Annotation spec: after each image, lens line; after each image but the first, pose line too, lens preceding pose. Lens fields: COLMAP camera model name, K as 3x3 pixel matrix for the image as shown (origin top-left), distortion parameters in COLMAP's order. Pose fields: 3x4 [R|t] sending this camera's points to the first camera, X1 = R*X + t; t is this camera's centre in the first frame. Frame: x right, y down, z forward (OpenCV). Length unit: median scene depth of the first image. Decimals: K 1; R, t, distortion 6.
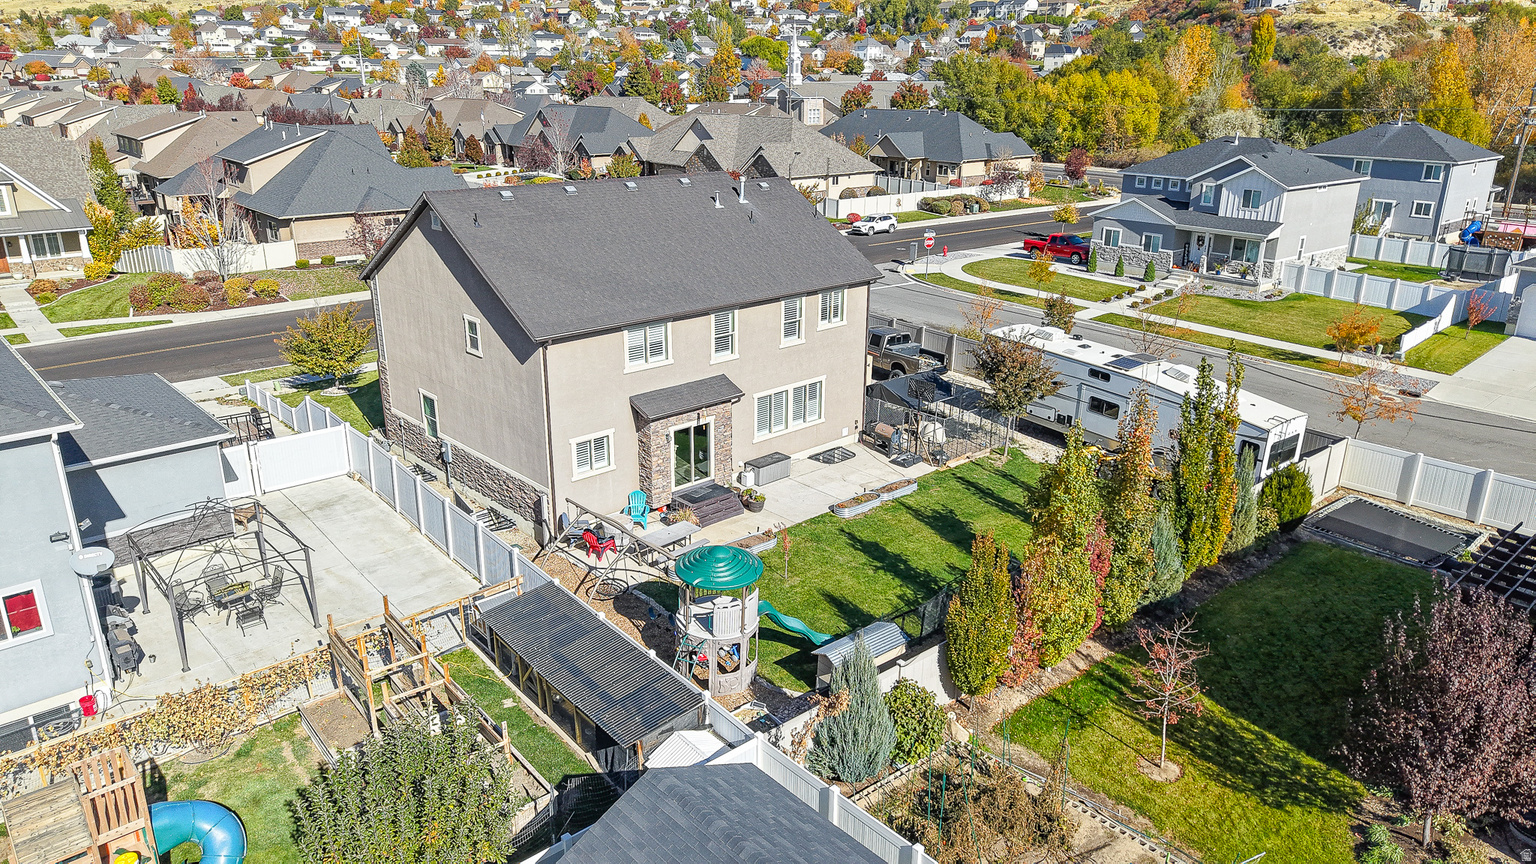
lens RADIAL K [[1037.5, 0, 768.0], [0, 1037.5, 432.0], [0, 0, 1]] dist [0.004383, -0.005883]
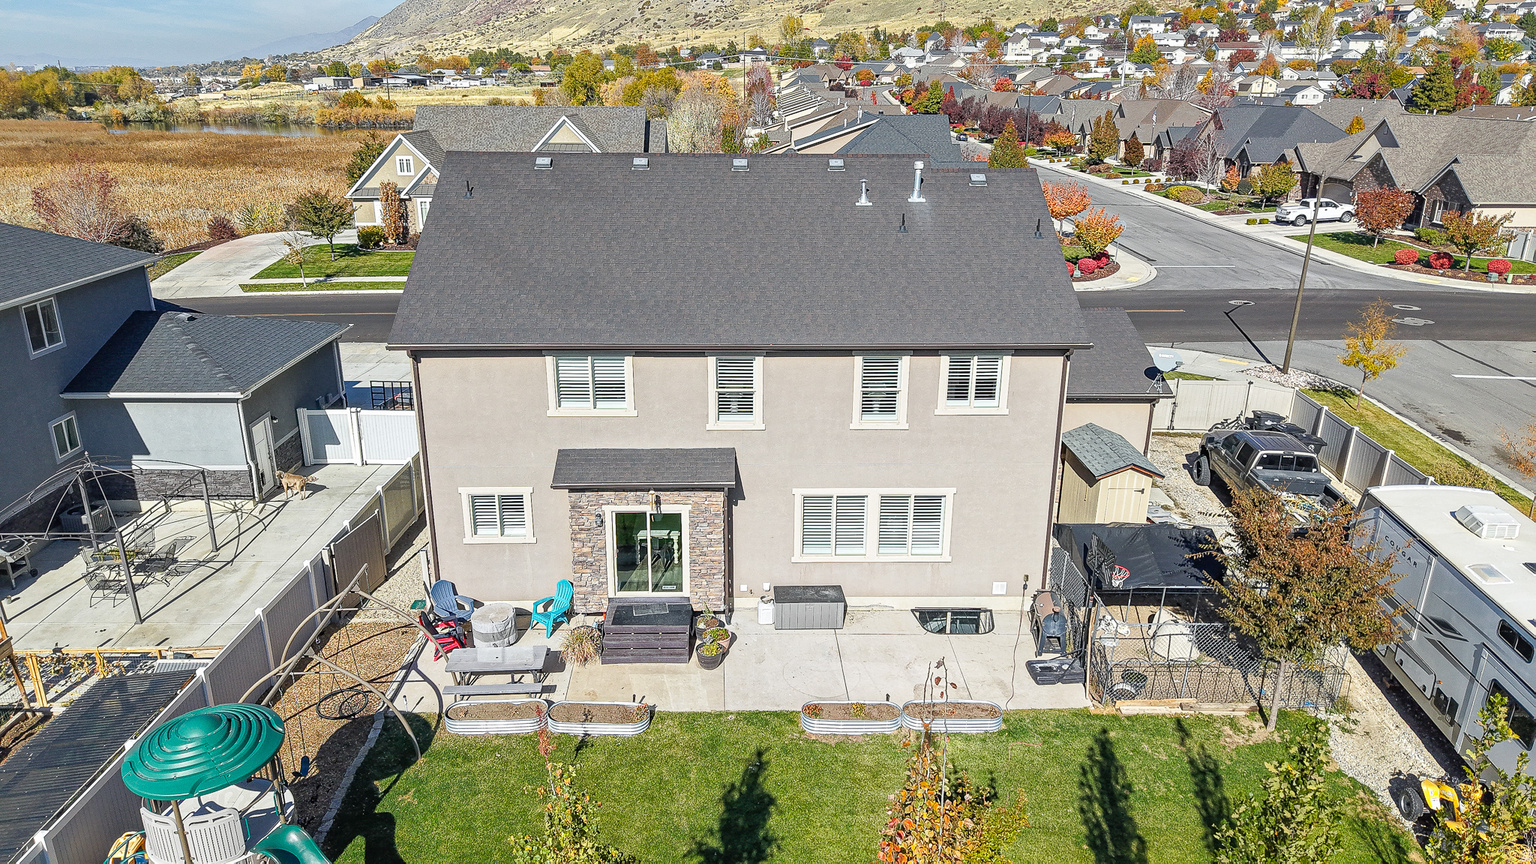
lens RADIAL K [[1037.5, 0, 768.0], [0, 1037.5, 432.0], [0, 0, 1]] dist [0.004383, -0.005883]
pose [[0.745205, 0.210080, -0.632879, 0.336359], [-0.216968, 0.973823, 0.067777, -0.100510], [0.630551, 0.086807, 0.771278, 0.441676]]
